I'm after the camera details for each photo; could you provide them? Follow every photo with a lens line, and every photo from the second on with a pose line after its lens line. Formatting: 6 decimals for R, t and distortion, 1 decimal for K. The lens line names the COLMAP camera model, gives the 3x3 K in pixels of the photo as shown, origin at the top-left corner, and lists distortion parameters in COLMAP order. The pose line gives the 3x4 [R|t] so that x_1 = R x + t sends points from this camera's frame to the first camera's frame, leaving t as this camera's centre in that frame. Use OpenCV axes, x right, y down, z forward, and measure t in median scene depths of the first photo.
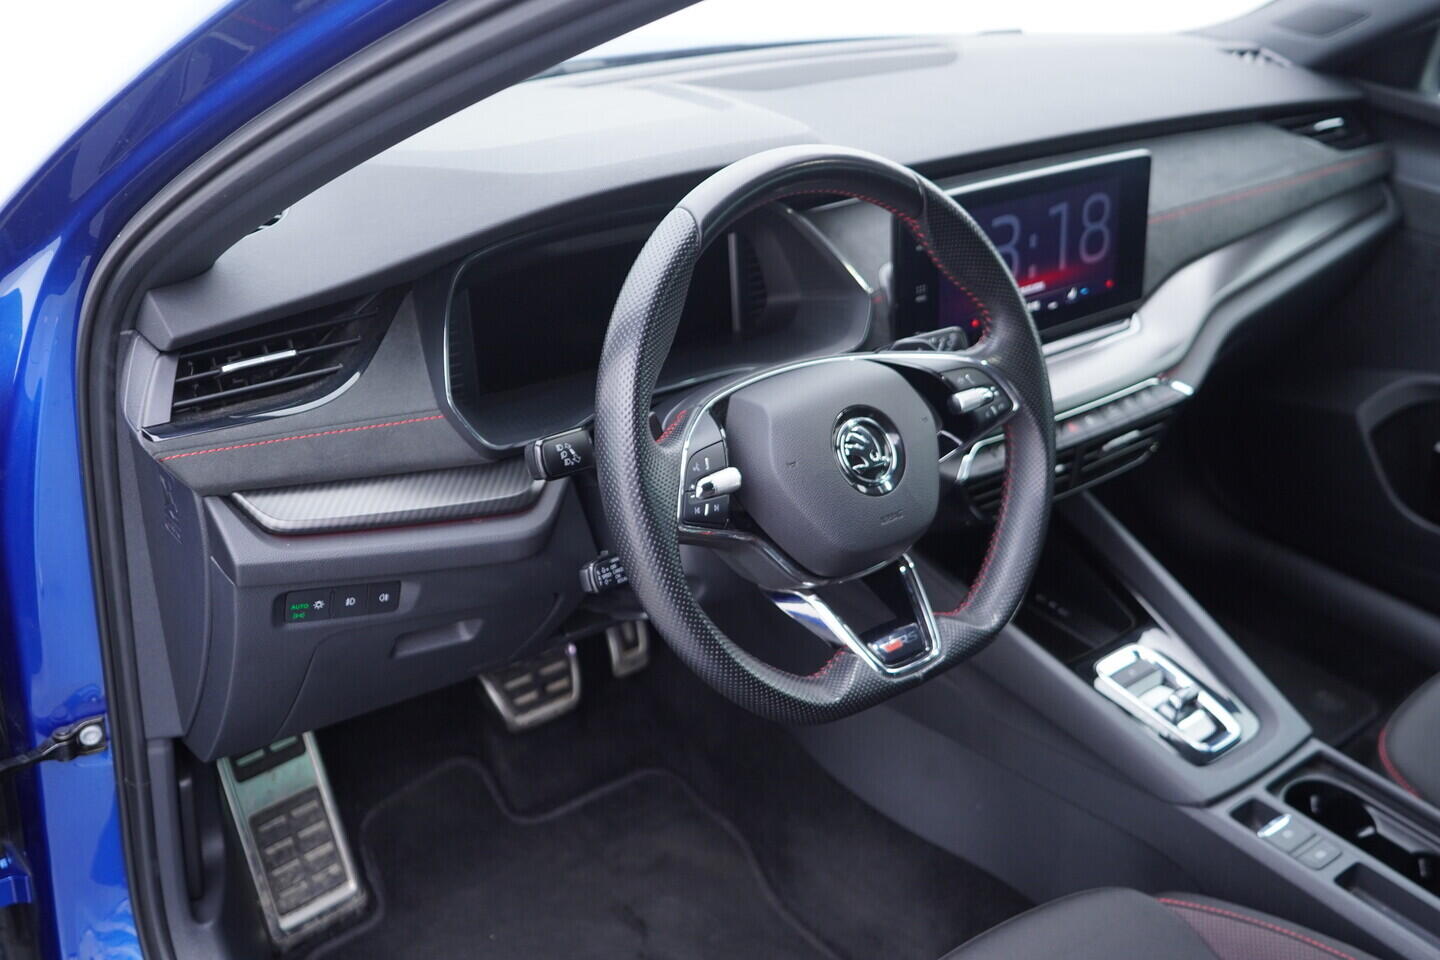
lens RADIAL K [[1467.2, 0, 720.0], [0, 1467.2, 488.4], [0, 0, 1]] dist [0.010043, 0.000000]
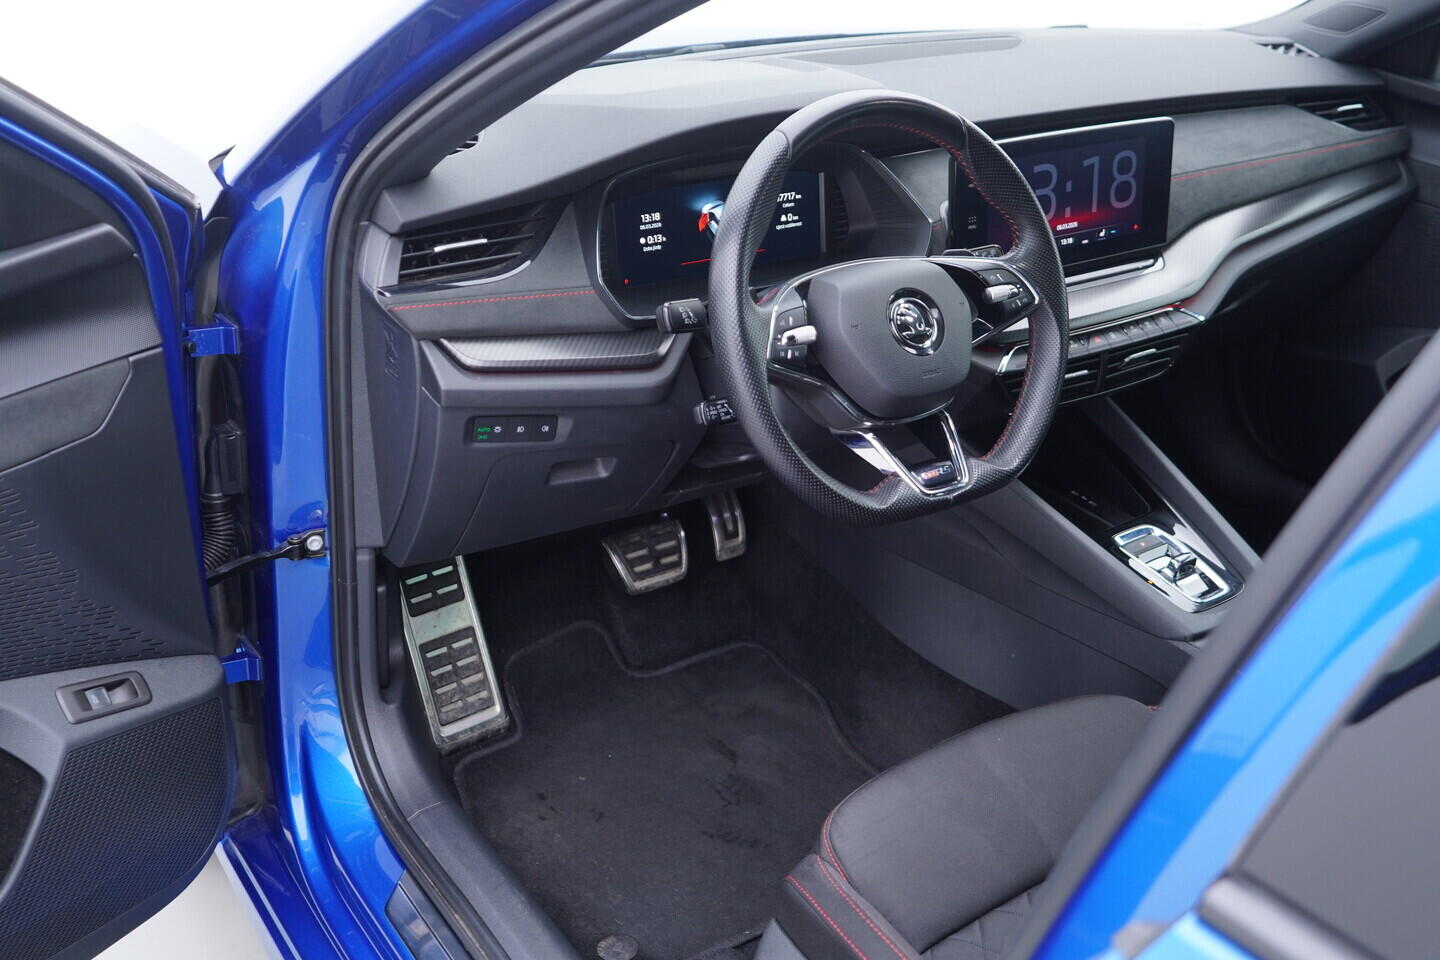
lens RADIAL K [[1467.2, 0, 726.1], [0, 1467.2, 485.4], [0, 0, 1]] dist [0.010043, 0.000000]
pose [[0.997116, 0.031140, -0.069204, 0.022283], [-0.032273, 0.999362, -0.015315, 0.117319], [0.068683, 0.017504, 0.997485, -0.256069]]
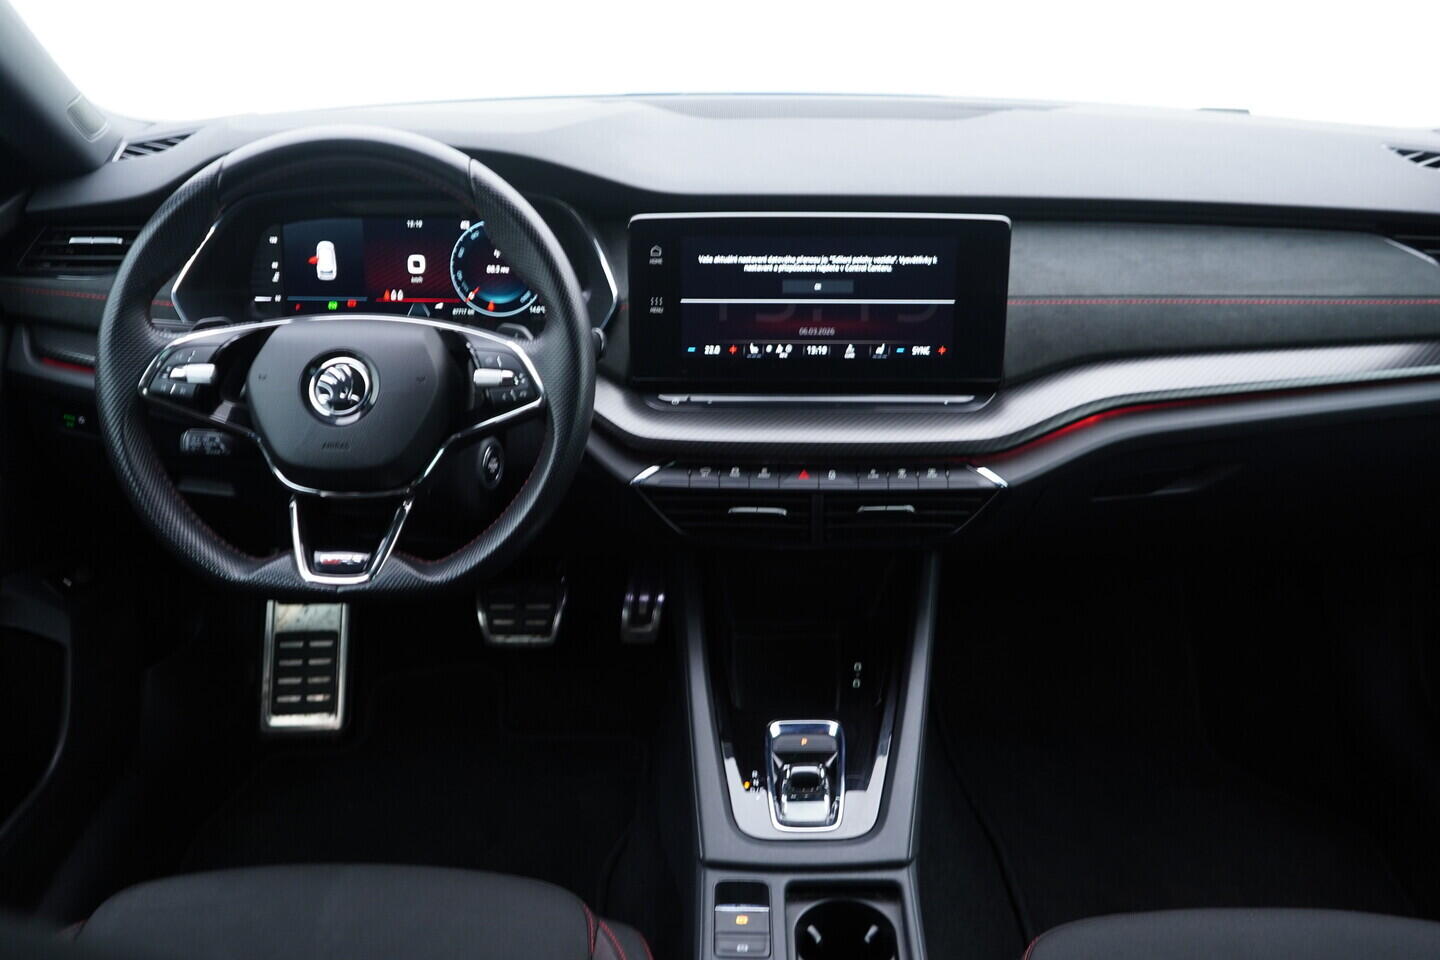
lens RADIAL K [[1467.2, 0, 716.9], [0, 1467.2, 467.0], [0, 0, 1]] dist [0.010043, 0.000000]
pose [[0.764233, 0.225207, -0.604342, 0.850434], [-0.267379, 0.963365, 0.020878, -0.055755], [0.586904, 0.145633, 0.796452, 0.204437]]
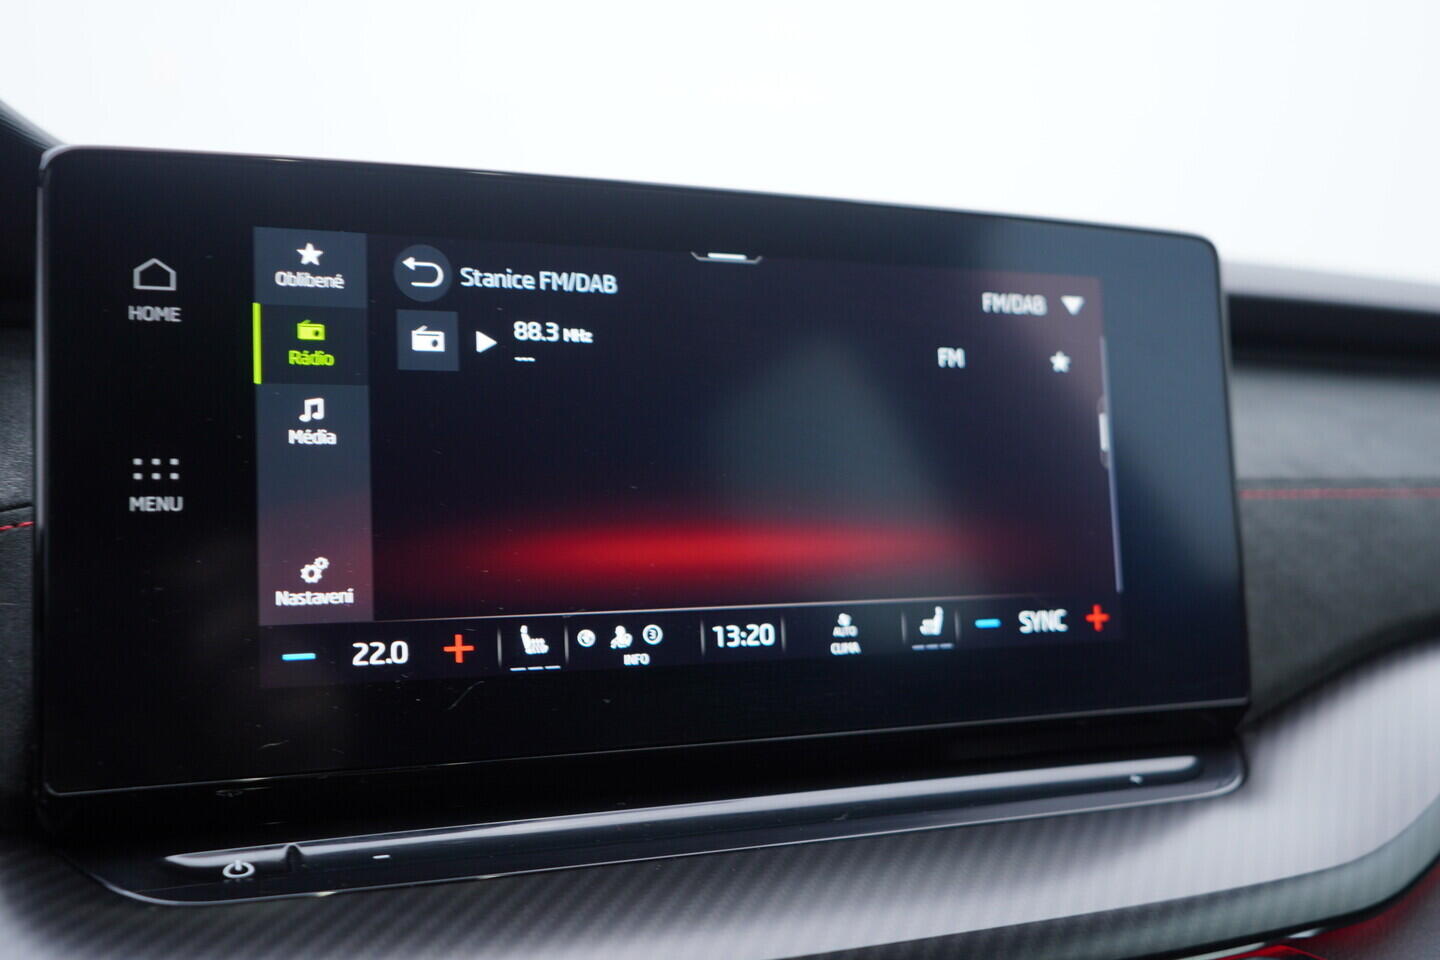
lens RADIAL K [[1467.2, 0, 715.2], [0, 1467.2, 484.0], [0, 0, 1]] dist [0.010043, 0.000000]
pose [[0.959716, -0.019247, -0.280313, 0.315942], [-0.105358, 0.900206, -0.422527, -0.031023], [0.260472, 0.435039, 0.861914, 0.809905]]
